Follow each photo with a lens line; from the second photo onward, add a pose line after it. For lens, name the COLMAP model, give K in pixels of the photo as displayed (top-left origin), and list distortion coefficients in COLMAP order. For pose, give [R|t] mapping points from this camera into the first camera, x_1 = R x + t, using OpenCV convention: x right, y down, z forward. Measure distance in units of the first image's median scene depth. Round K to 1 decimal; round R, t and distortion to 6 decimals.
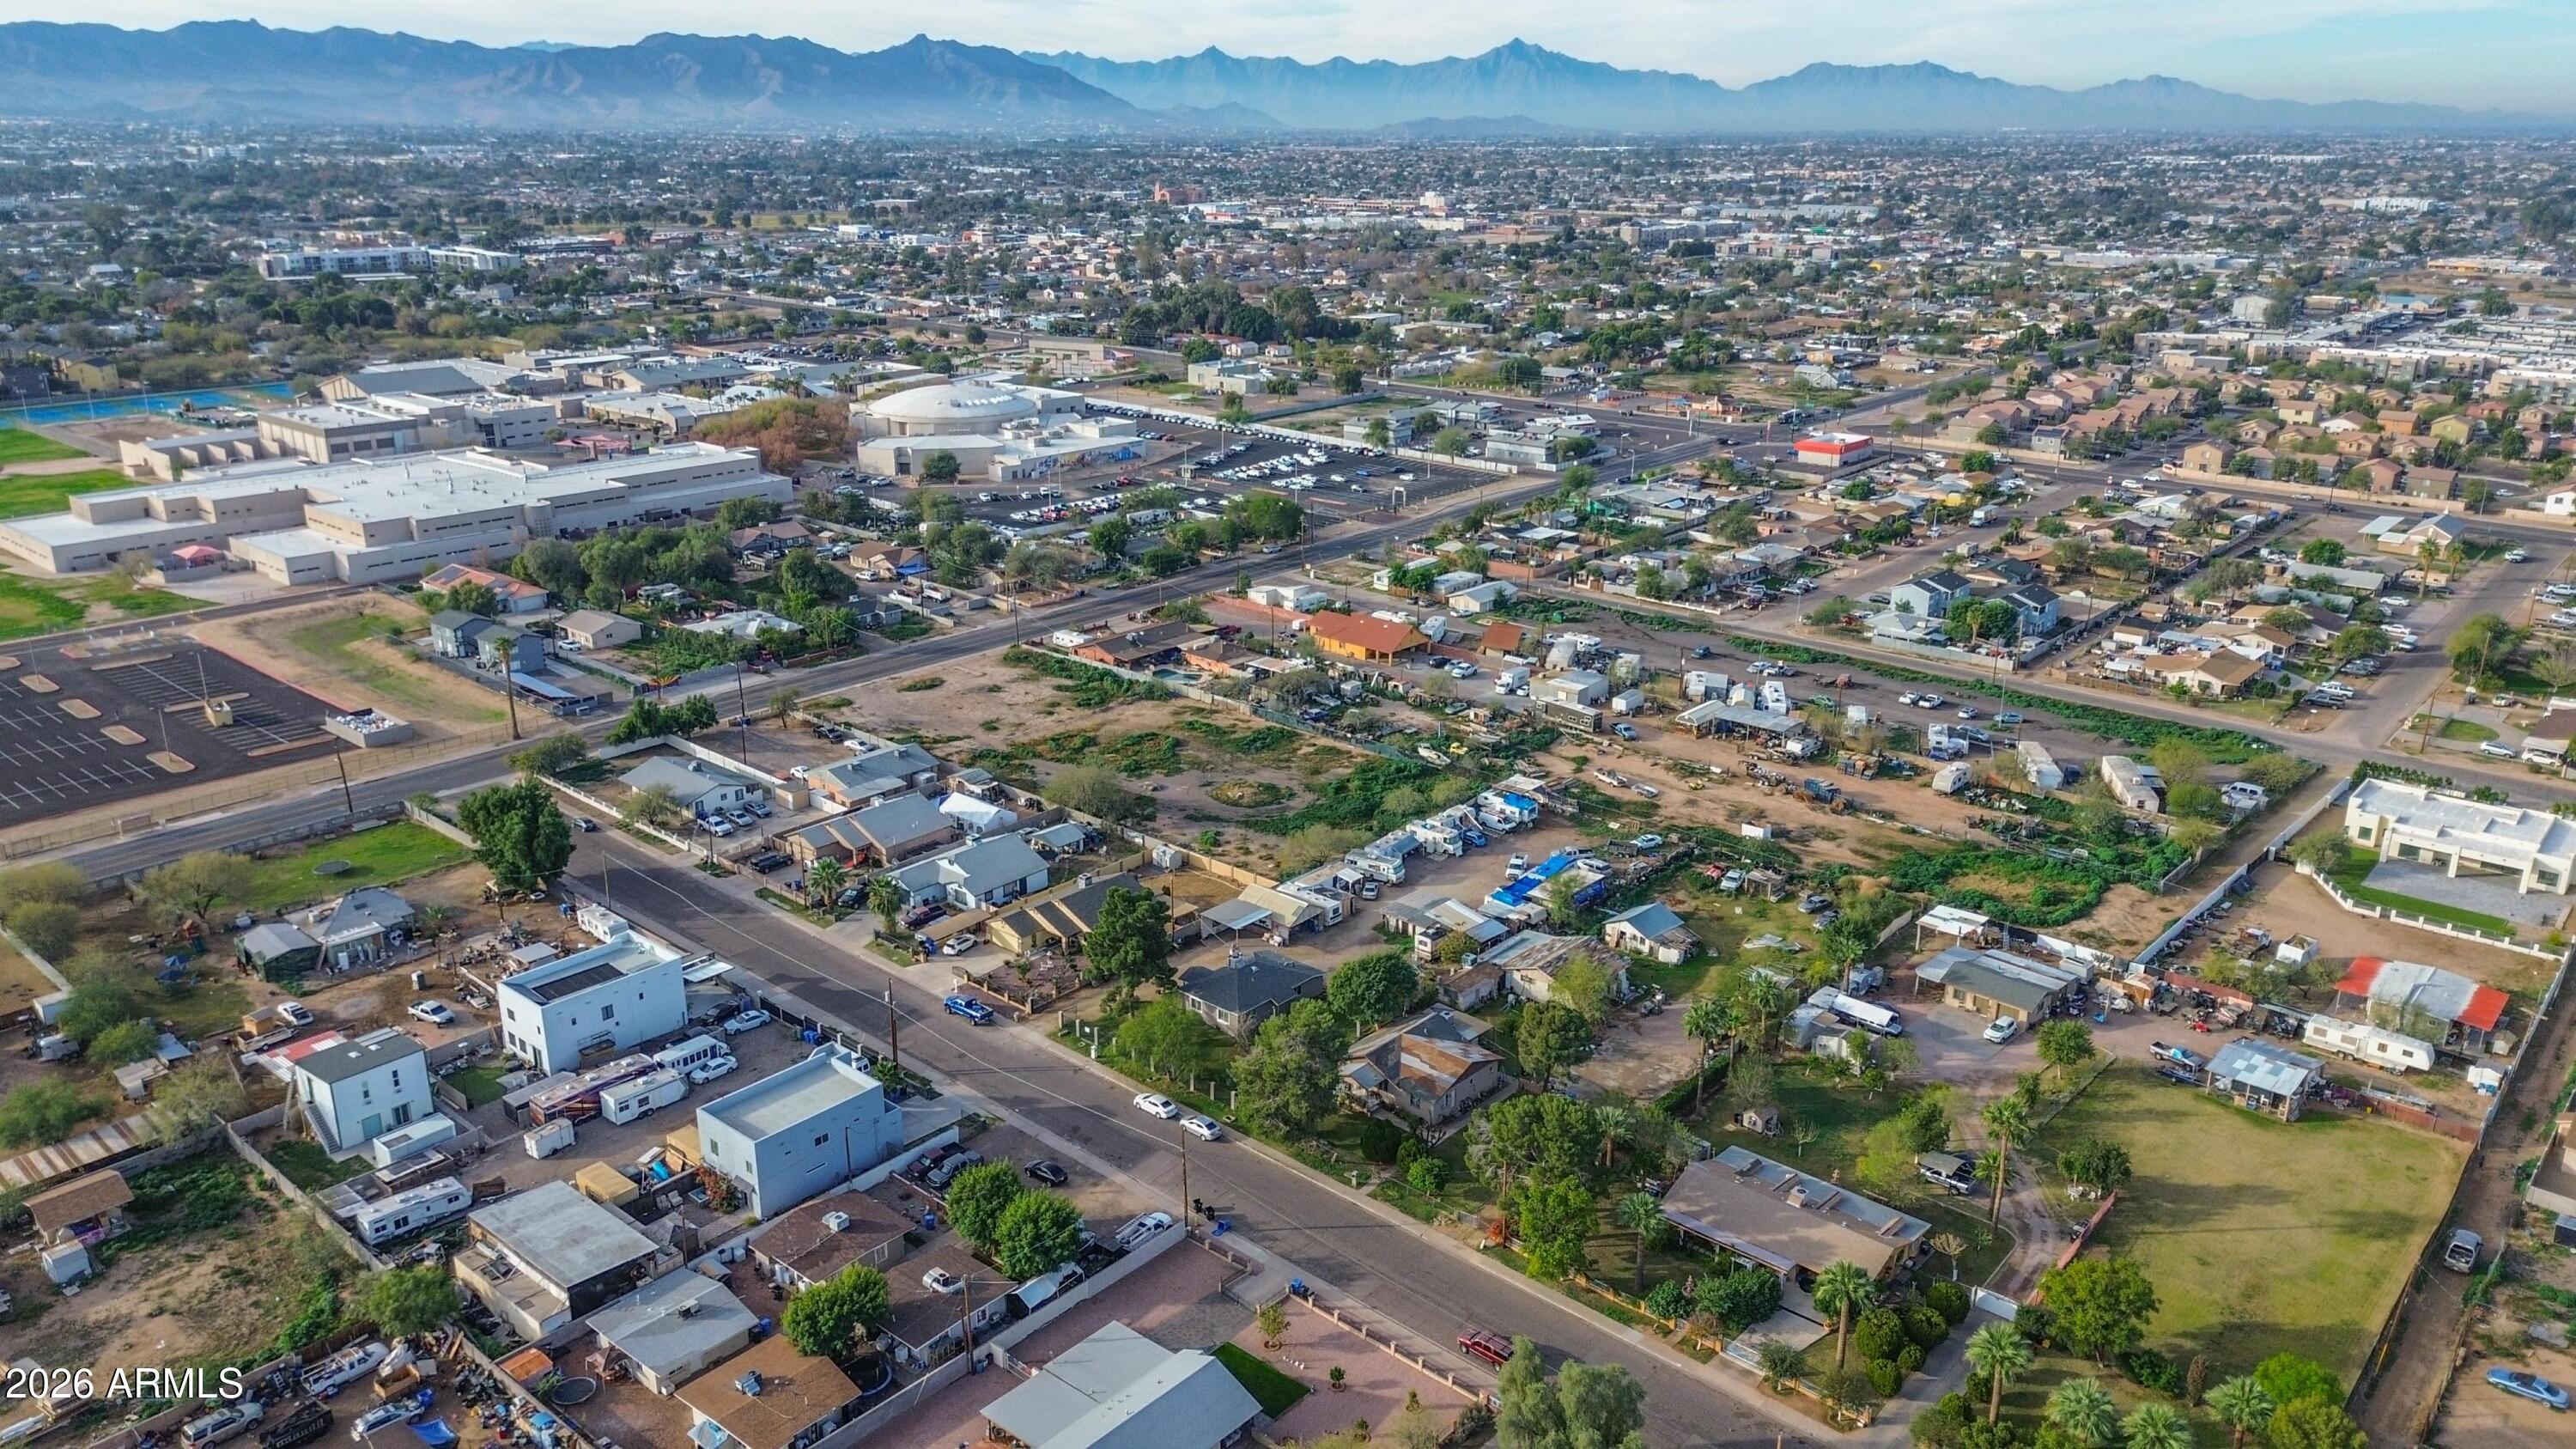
lens RADIAL K [[1814.0, 0, 1290.5], [0, 1814.0, 739.7], [0, 0, 1]] dist [0.079186, -0.081189]
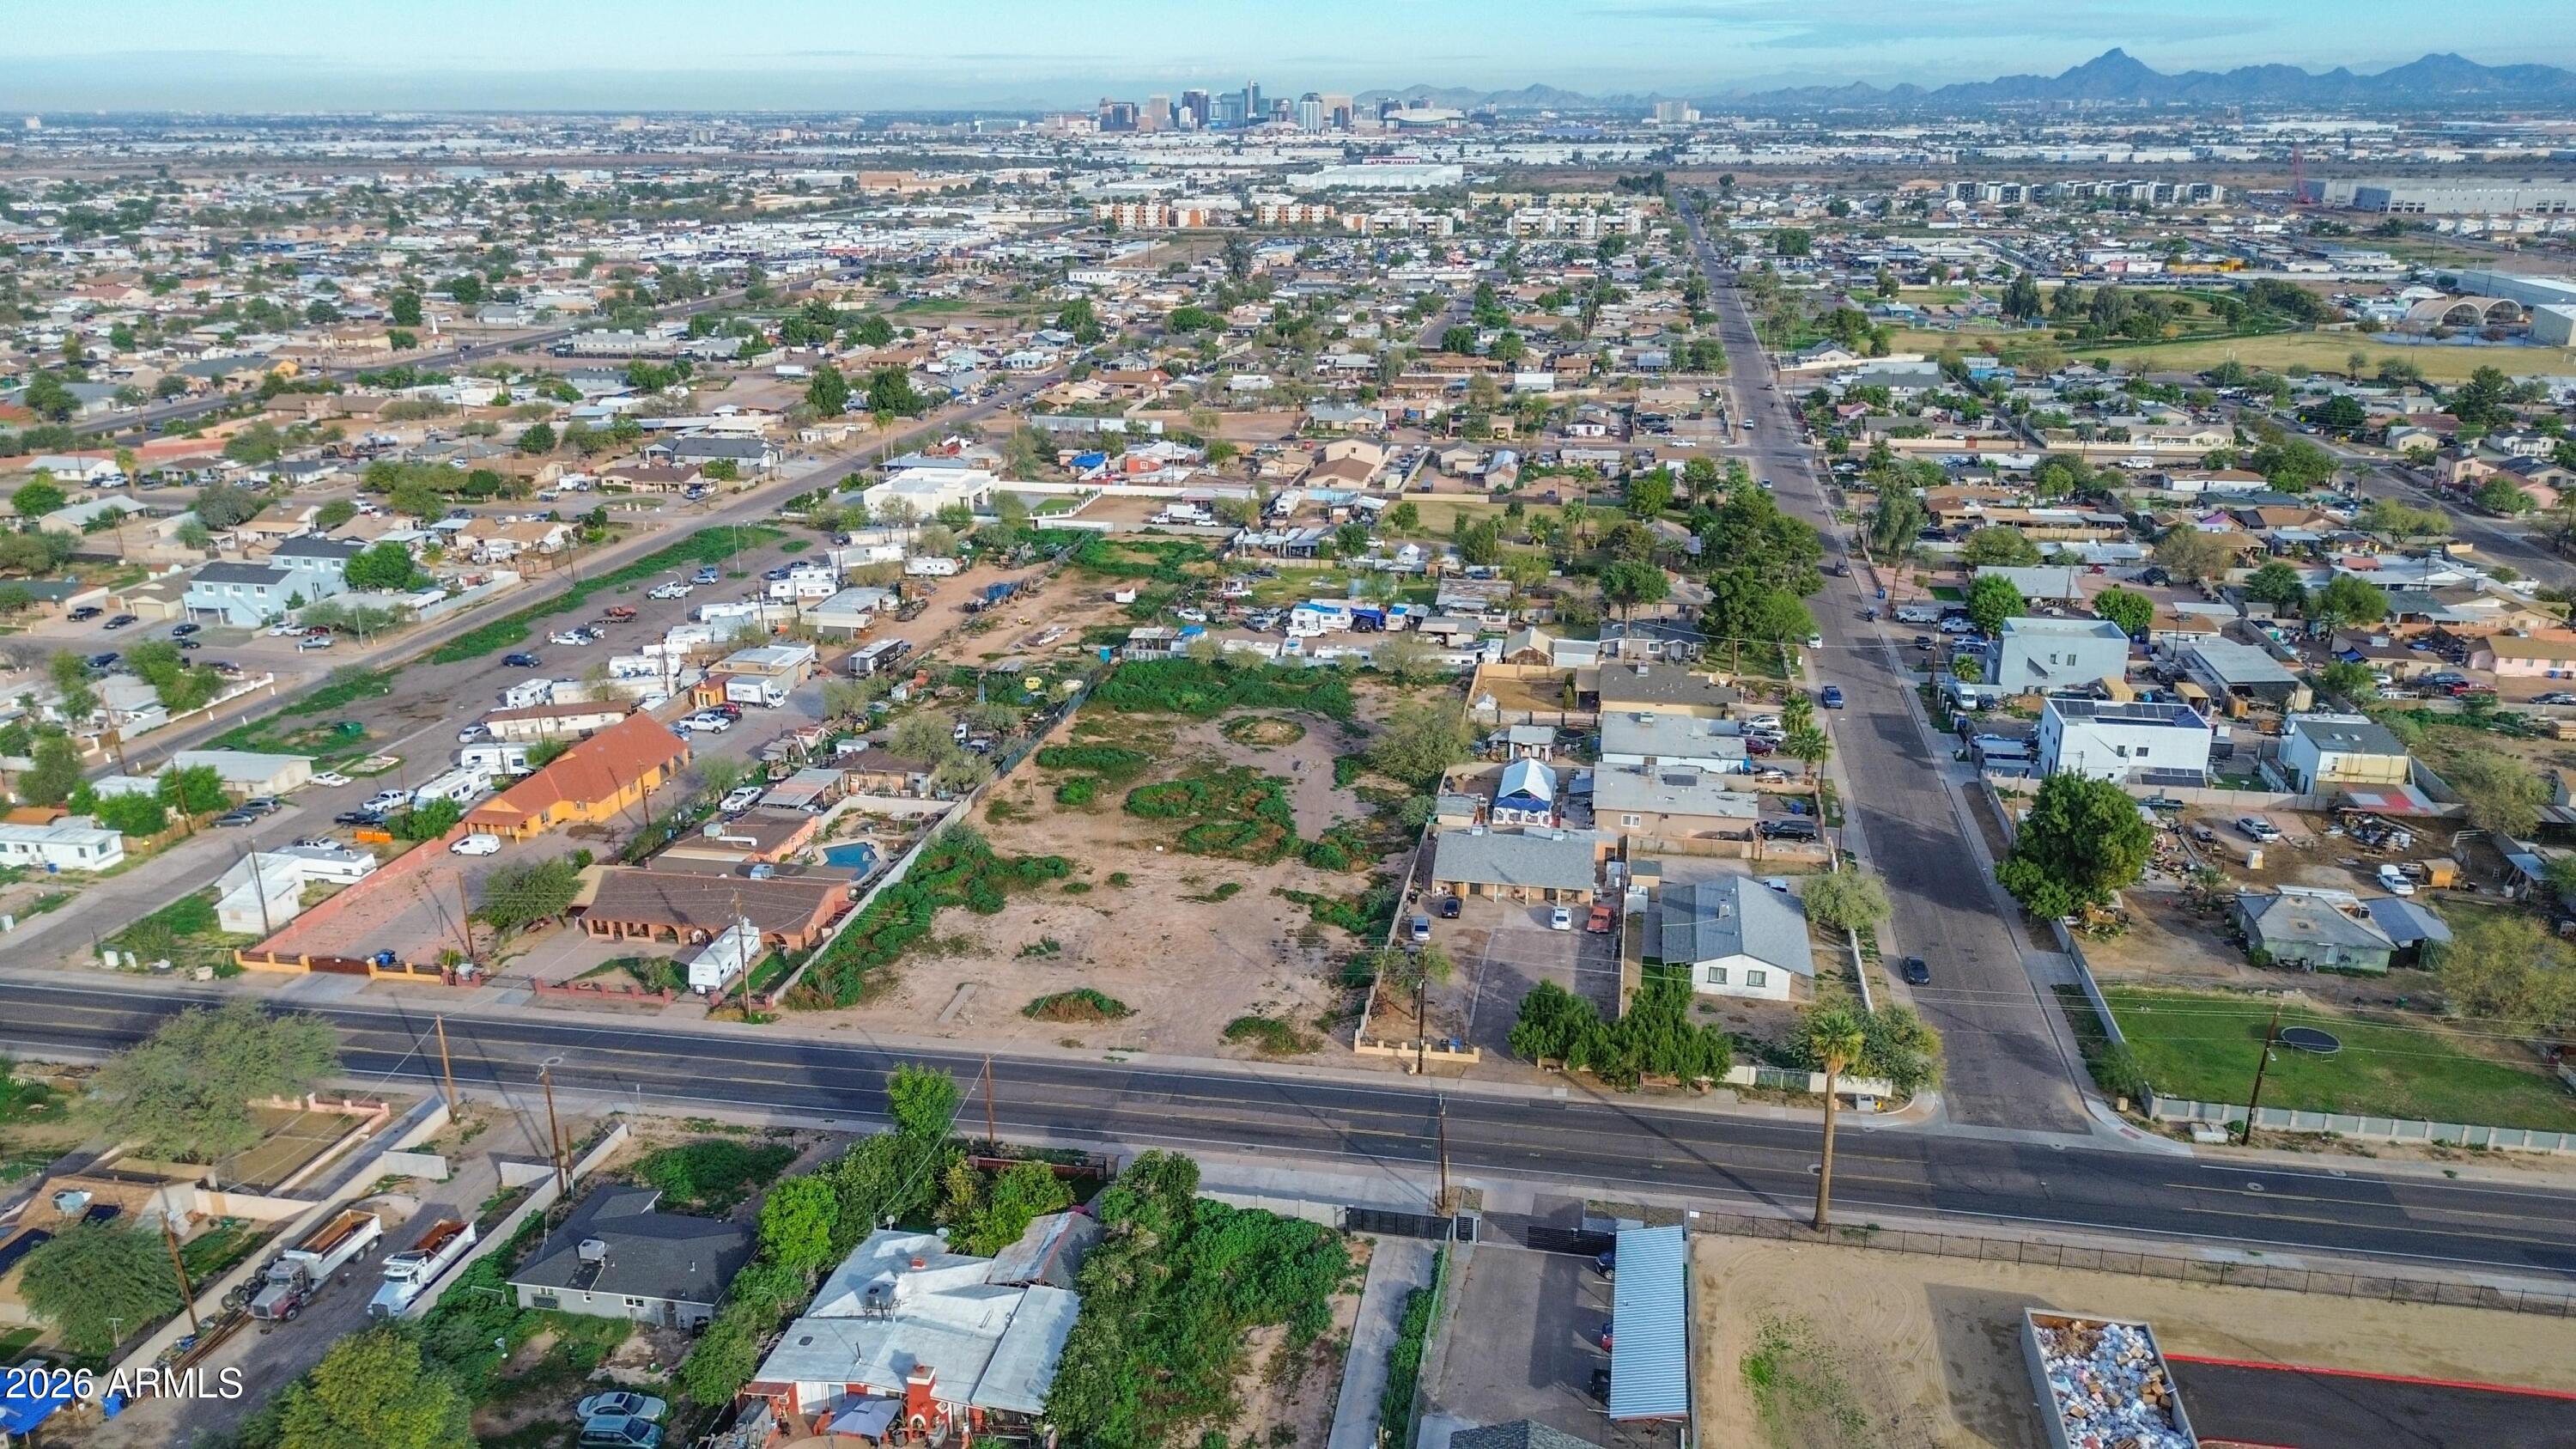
lens RADIAL K [[1814.0, 0, 1290.5], [0, 1814.0, 739.7], [0, 0, 1]] dist [0.079186, -0.081189]
pose [[-0.514206, -0.279451, 0.810863, -0.608559], [0.280140, 0.838850, 0.466746, -0.304879], [-0.810625, 0.467159, -0.353056, 1.076211]]
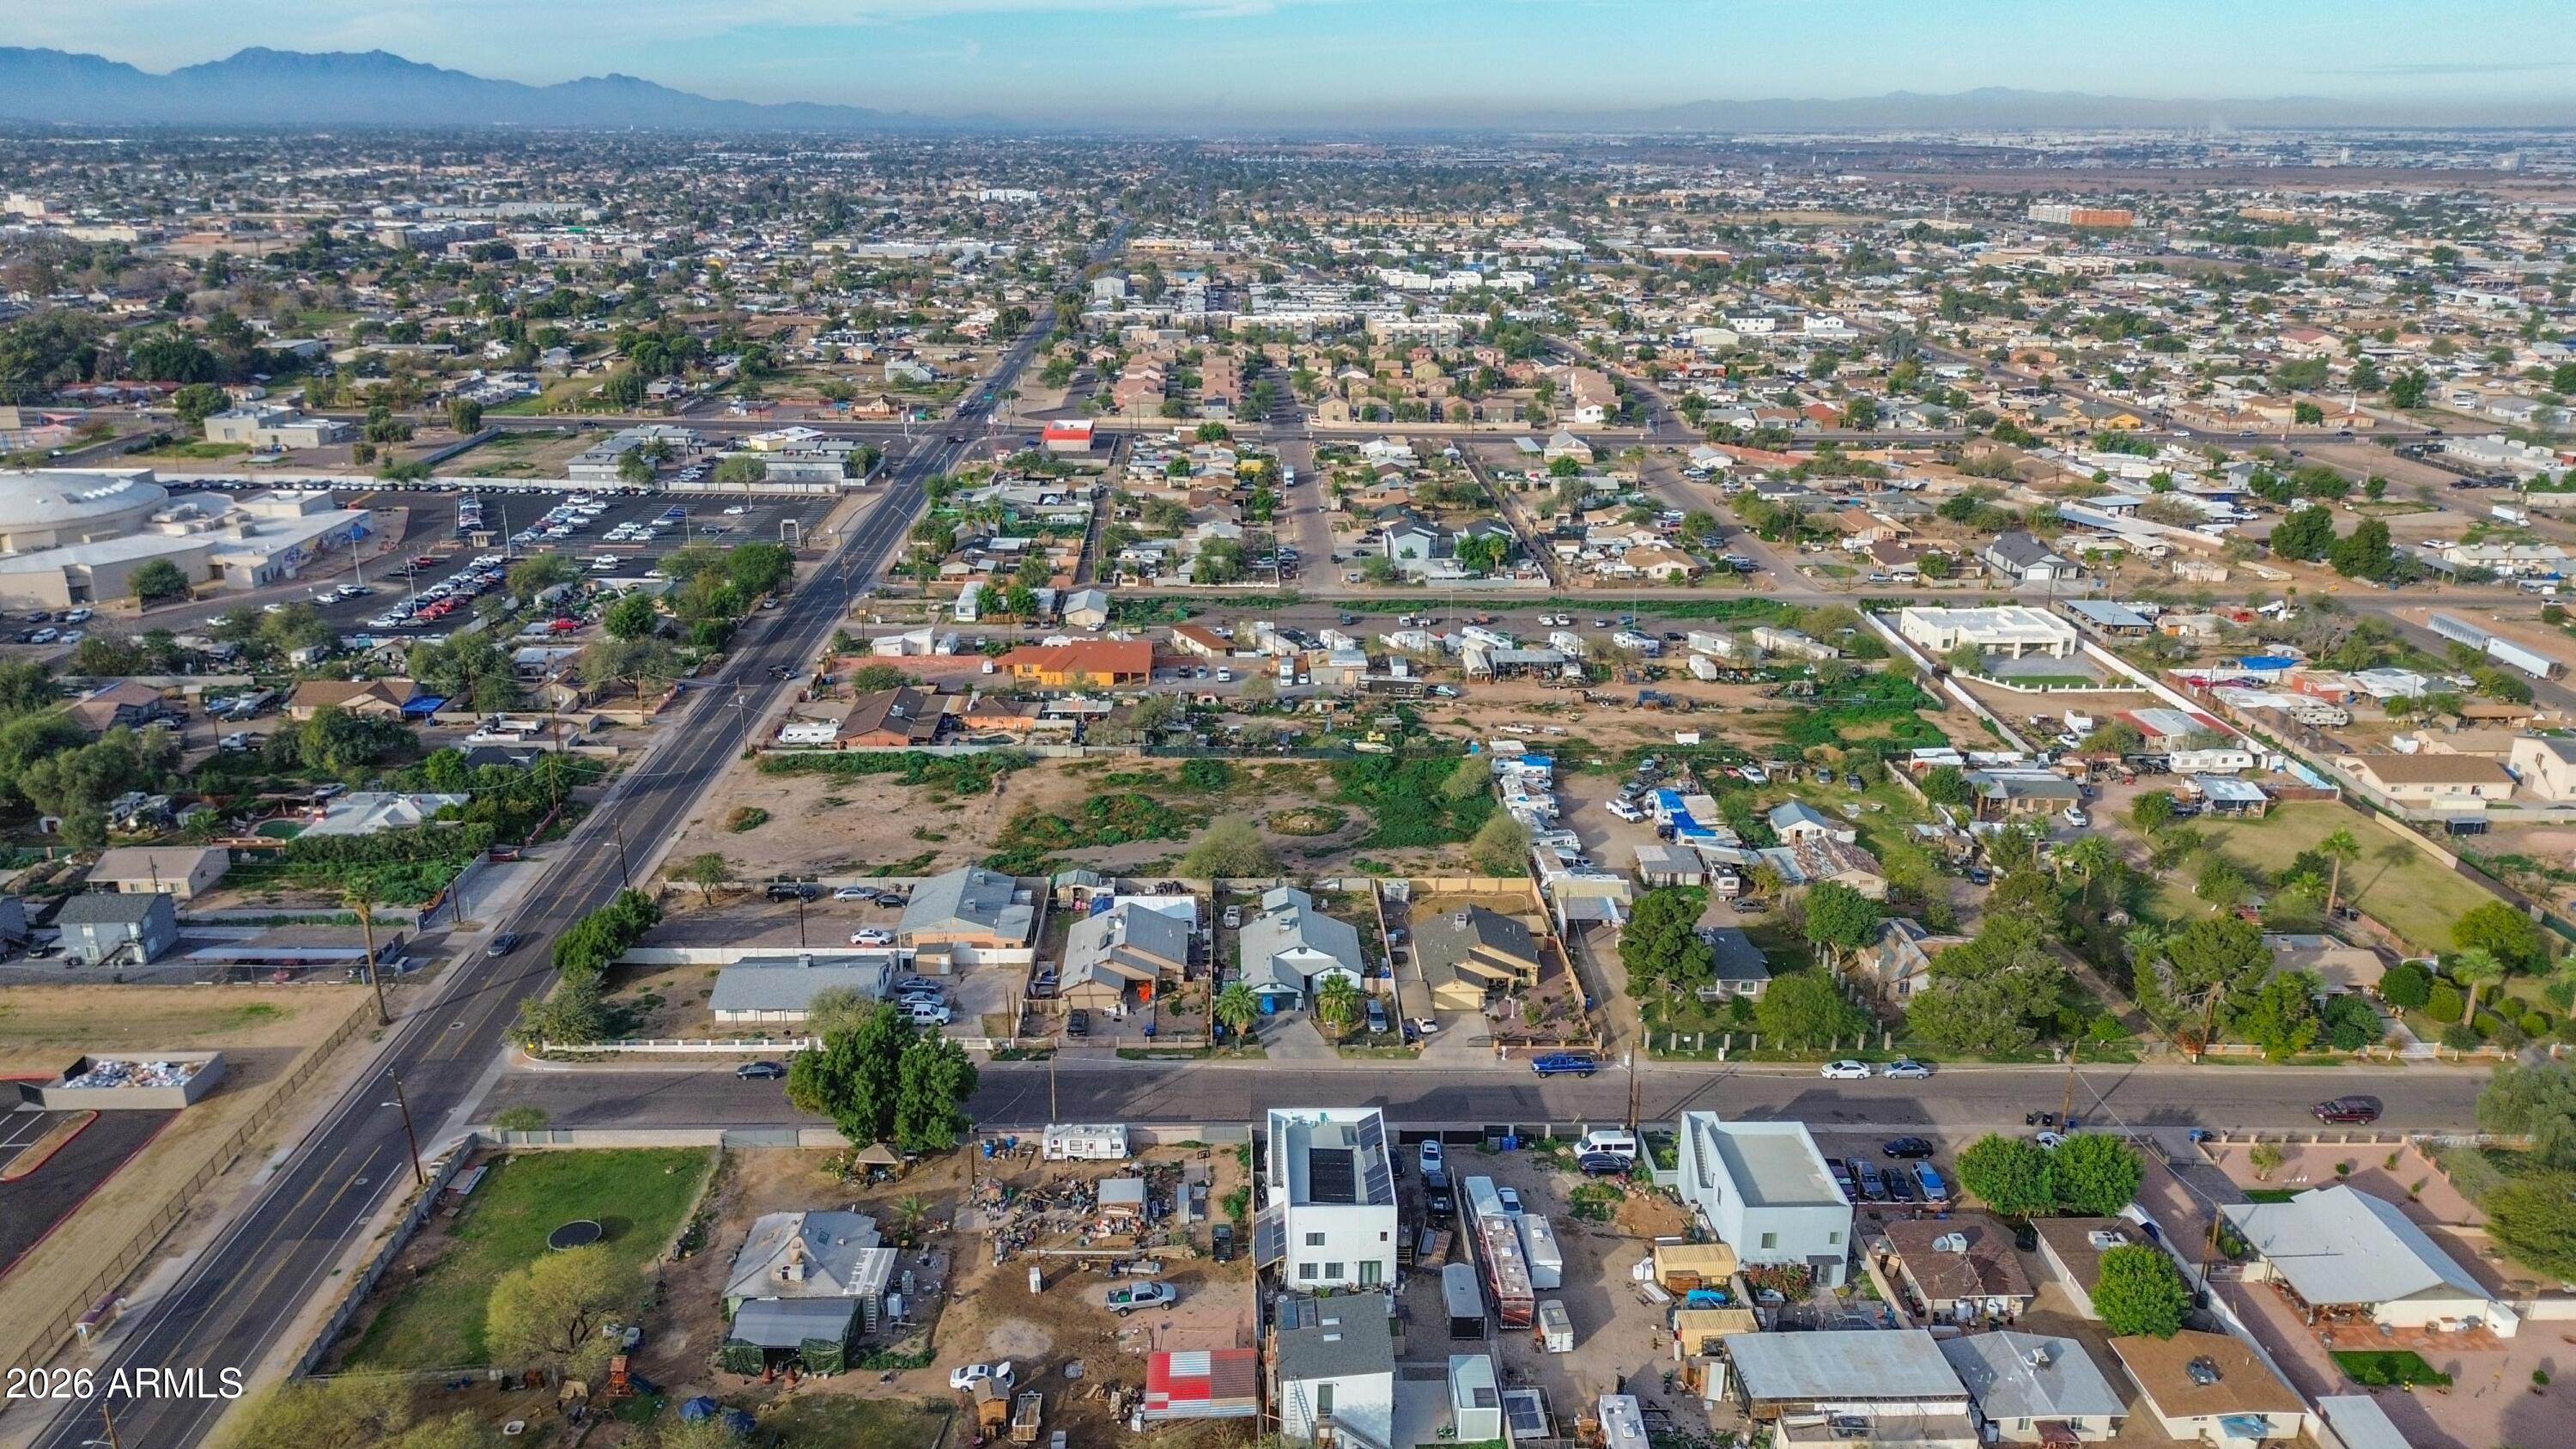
lens RADIAL K [[1814.0, 0, 1290.5], [0, 1814.0, 739.7], [0, 0, 1]] dist [0.079186, -0.081189]
pose [[0.729372, -0.217897, 0.648489, -0.533665], [0.216165, 0.972760, 0.083728, -0.078547], [-0.649068, 0.079111, 0.756606, 0.226576]]
